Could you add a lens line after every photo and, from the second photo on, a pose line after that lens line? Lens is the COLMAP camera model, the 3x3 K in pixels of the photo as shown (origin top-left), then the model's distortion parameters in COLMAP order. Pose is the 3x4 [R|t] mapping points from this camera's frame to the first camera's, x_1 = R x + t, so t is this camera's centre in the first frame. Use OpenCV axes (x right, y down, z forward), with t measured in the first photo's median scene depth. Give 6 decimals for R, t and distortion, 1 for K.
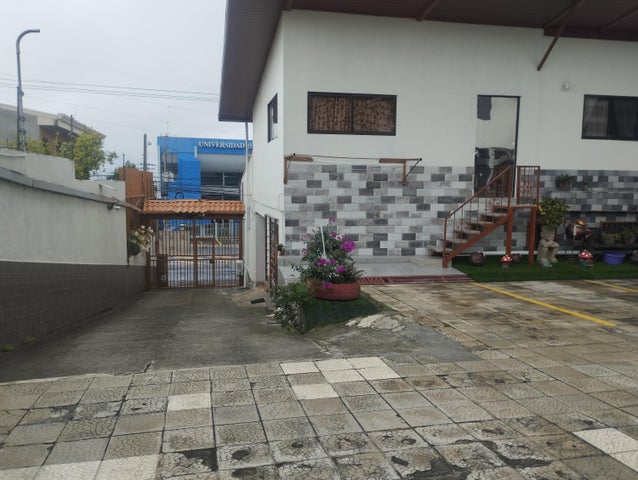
lens RADIAL K [[530.5, 0, 321.8], [0, 530.5, 240.1], [0, 0, 1]] dist [0.057232, -0.058588]
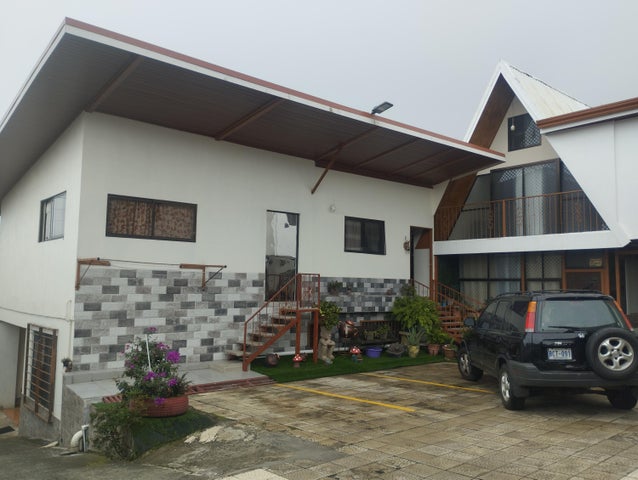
lens RADIAL K [[530.5, 0, 321.8], [0, 530.5, 238.5], [0, 0, 1]] dist [0.057232, -0.058588]
pose [[0.875252, 0.046247, 0.481450, -0.143600], [0.045372, 0.983178, -0.176927, -0.011275], [-0.481534, 0.176701, 0.858430, 0.001595]]
